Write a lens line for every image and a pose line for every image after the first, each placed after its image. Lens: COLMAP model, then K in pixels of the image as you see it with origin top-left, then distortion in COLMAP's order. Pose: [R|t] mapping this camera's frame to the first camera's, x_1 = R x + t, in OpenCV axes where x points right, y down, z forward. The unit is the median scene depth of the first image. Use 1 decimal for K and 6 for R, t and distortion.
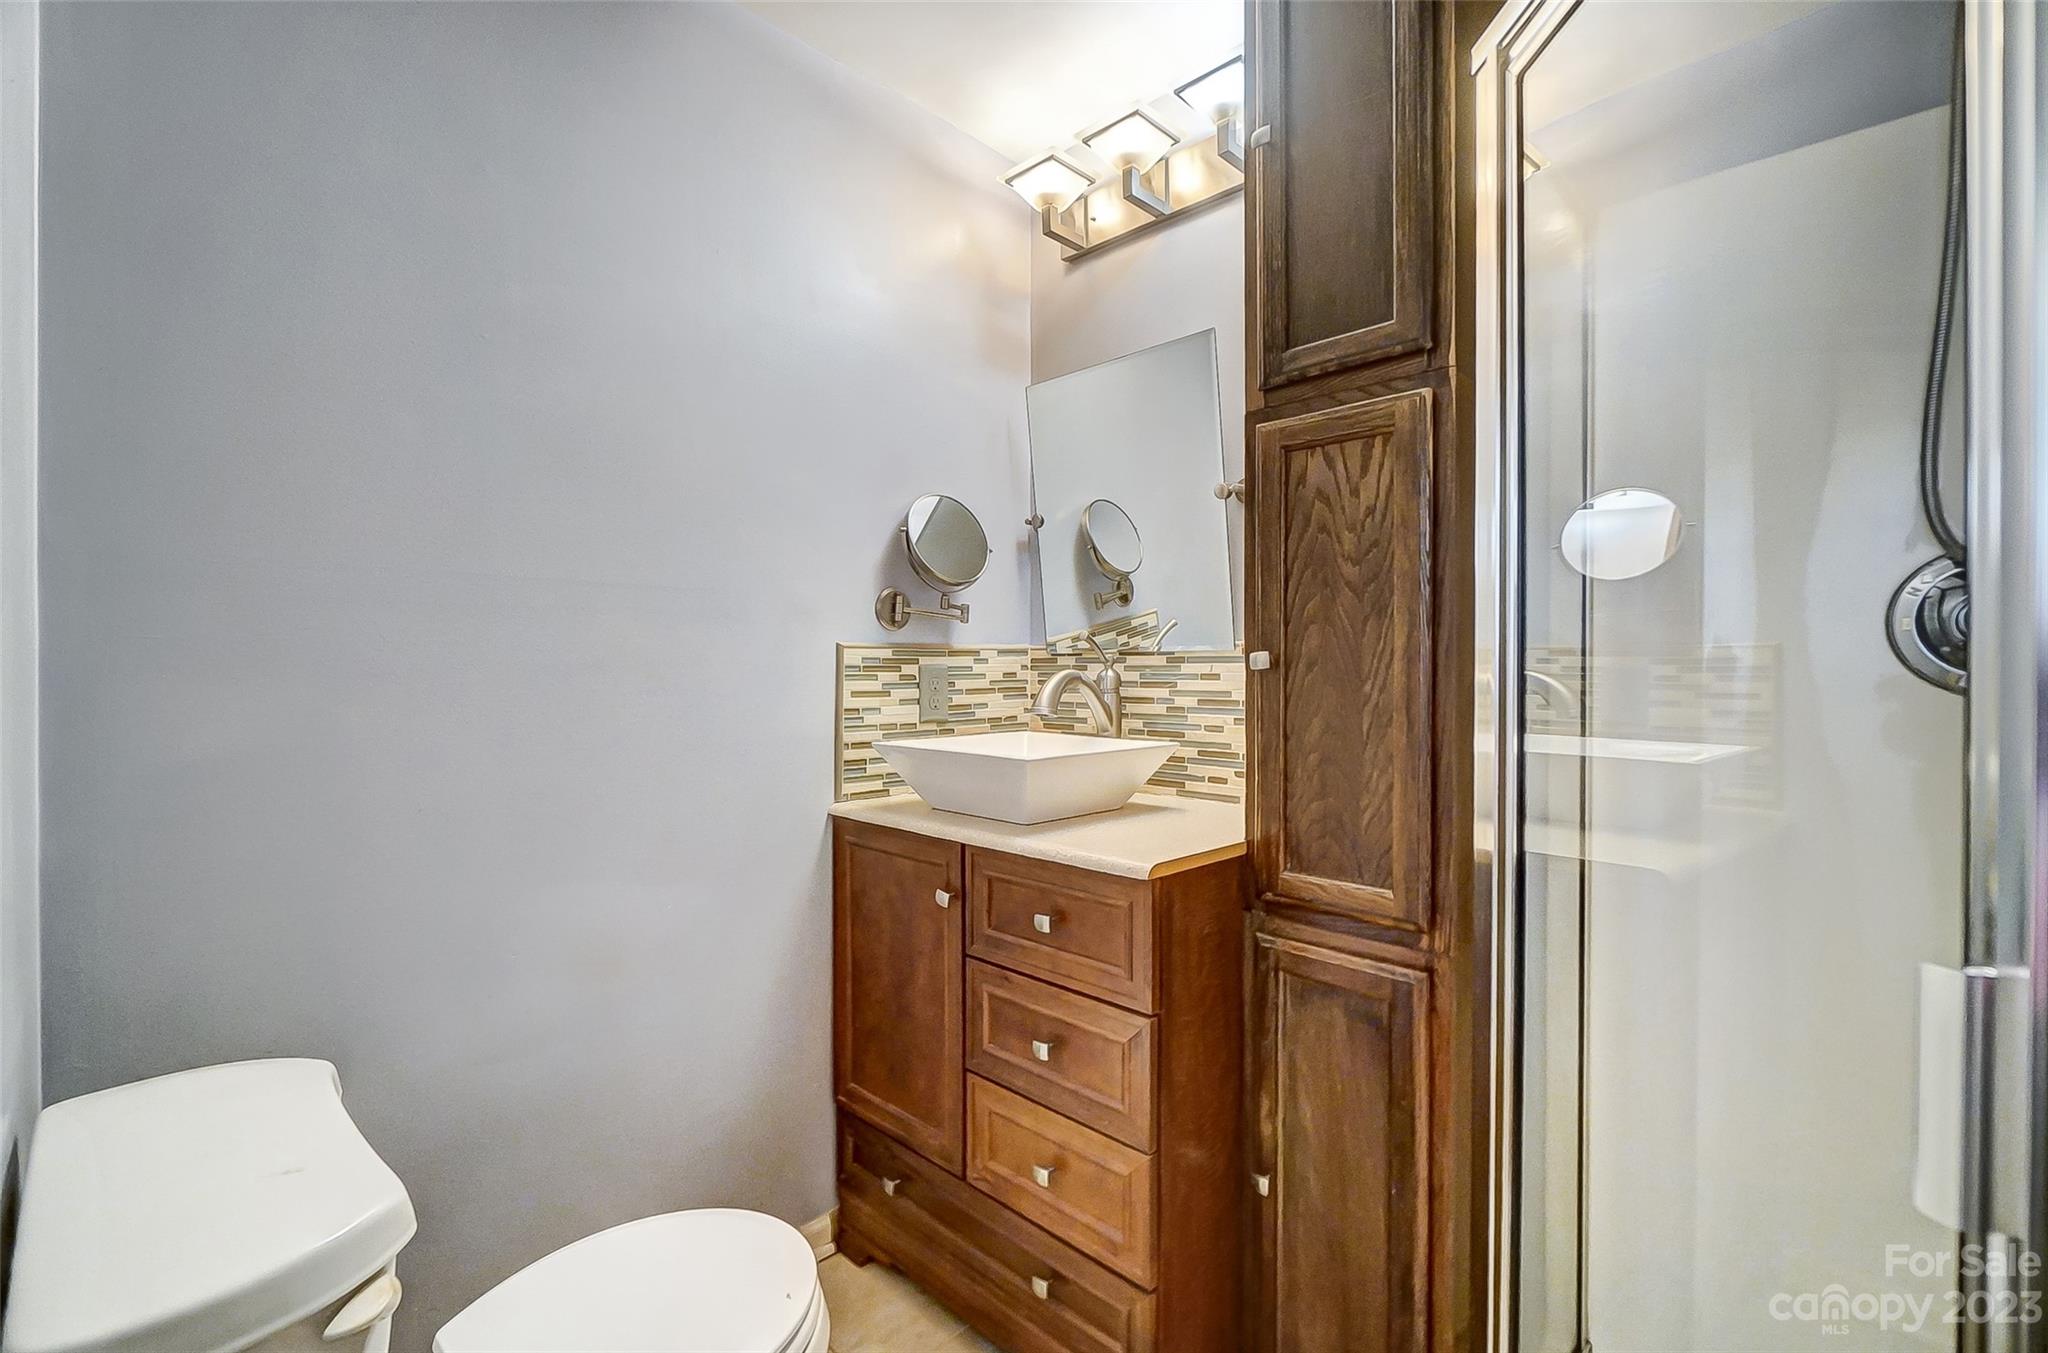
lens RADIAL K [[930.2, 0, 1021.6], [0, 930.2, 661.7], [0, 0, 1]] dist [-0.071230, 0.026477]
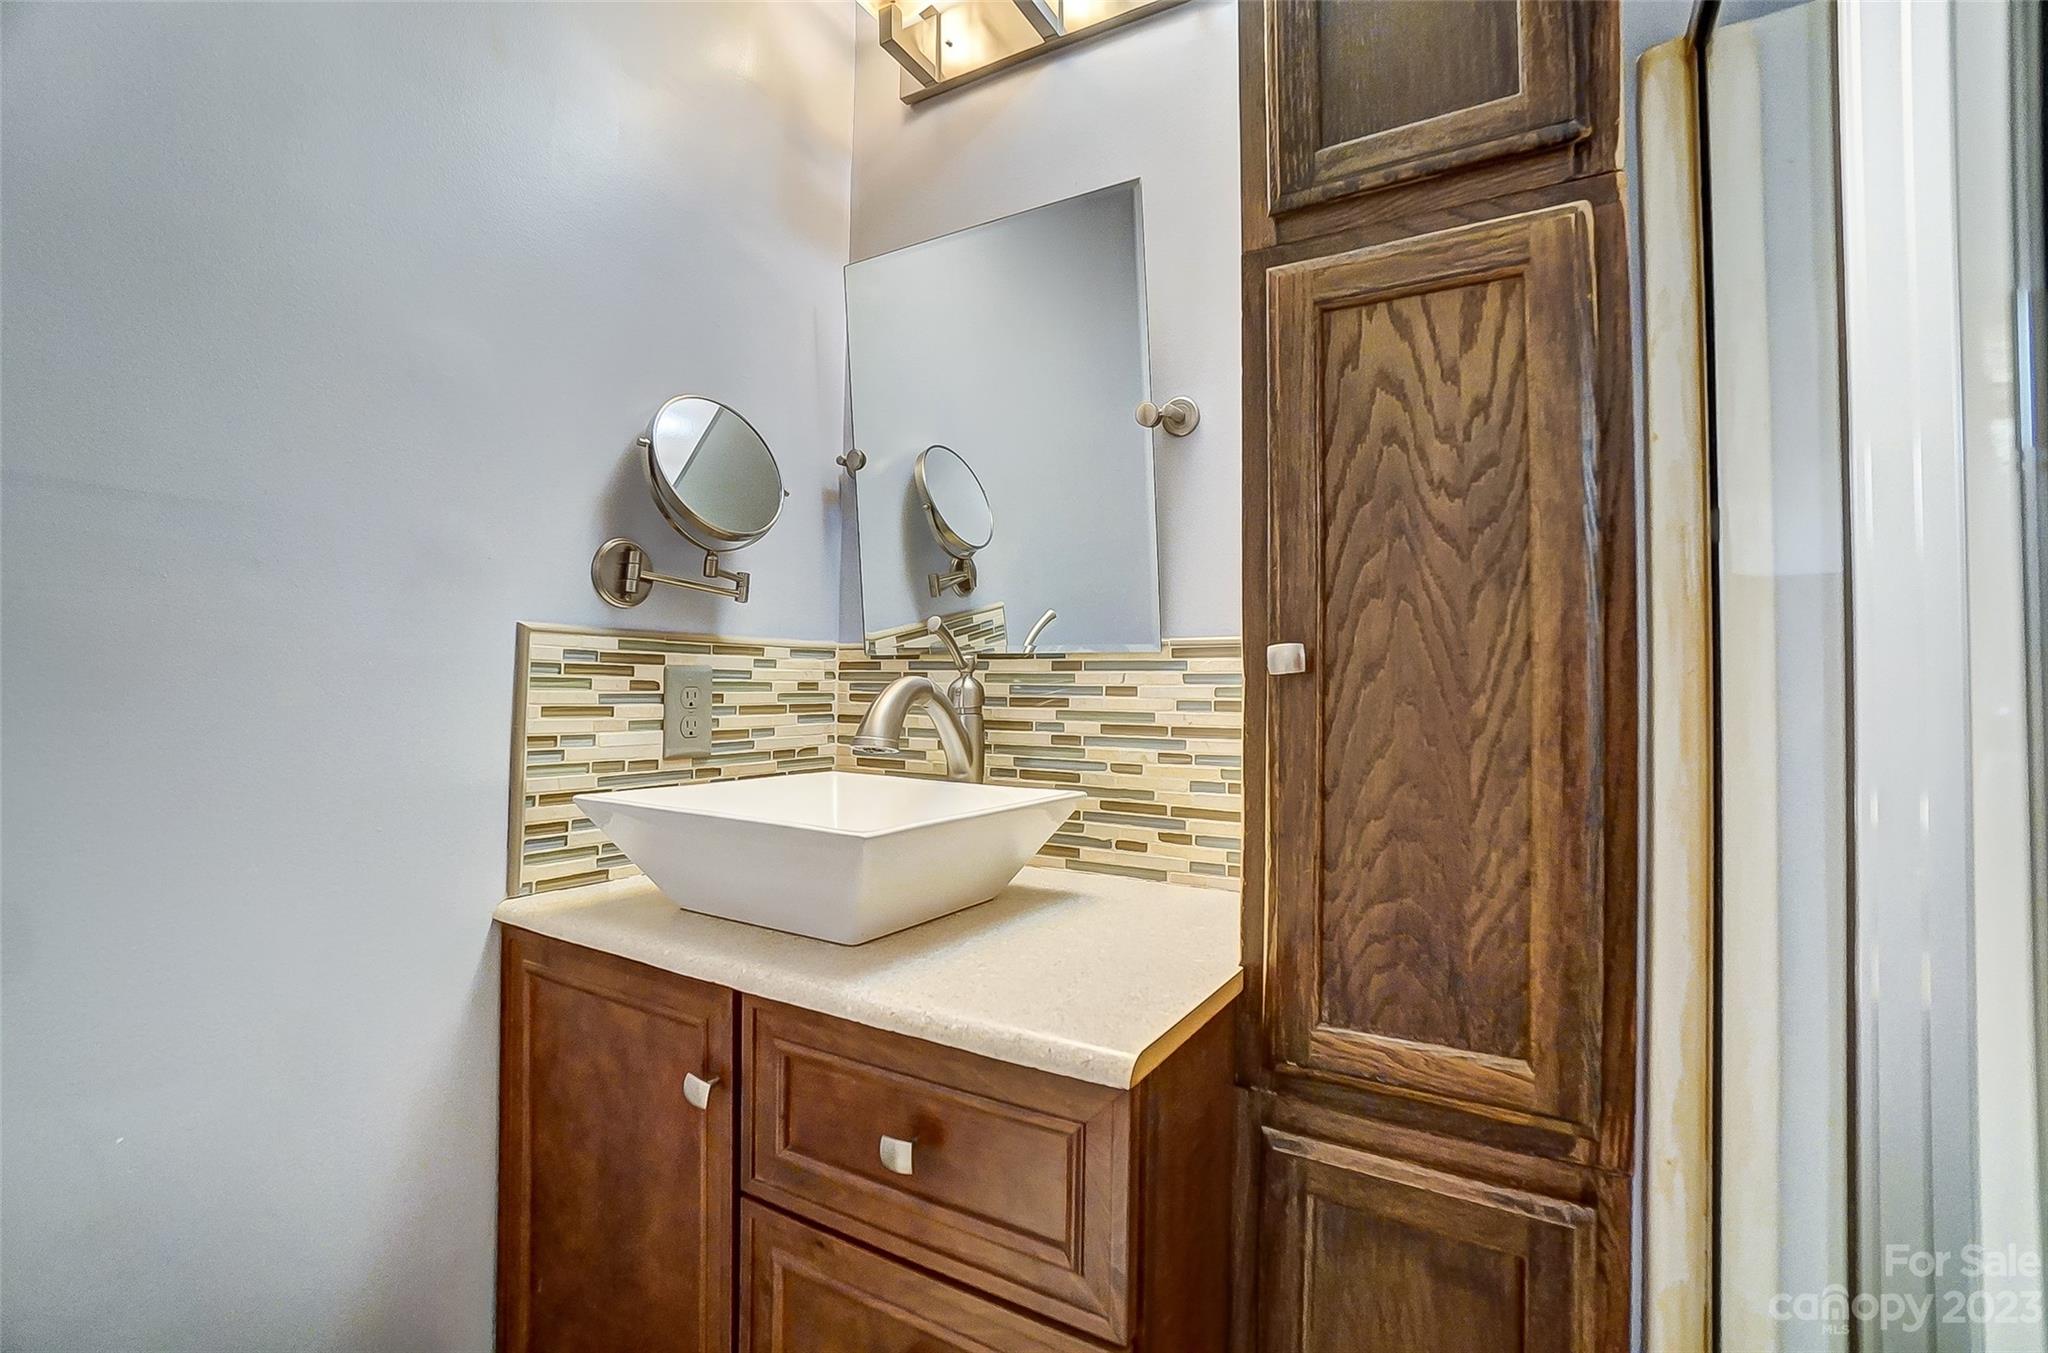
lens RADIAL K [[930.2, 0, 1021.6], [0, 930.2, 661.7], [0, 0, 1]] dist [-0.071230, 0.026477]
pose [[0.969427, 0.022601, 0.244338, -0.037155], [-0.016720, 0.999519, -0.026120, 0.016305], [-0.244810, 0.021236, 0.969338, 0.432898]]
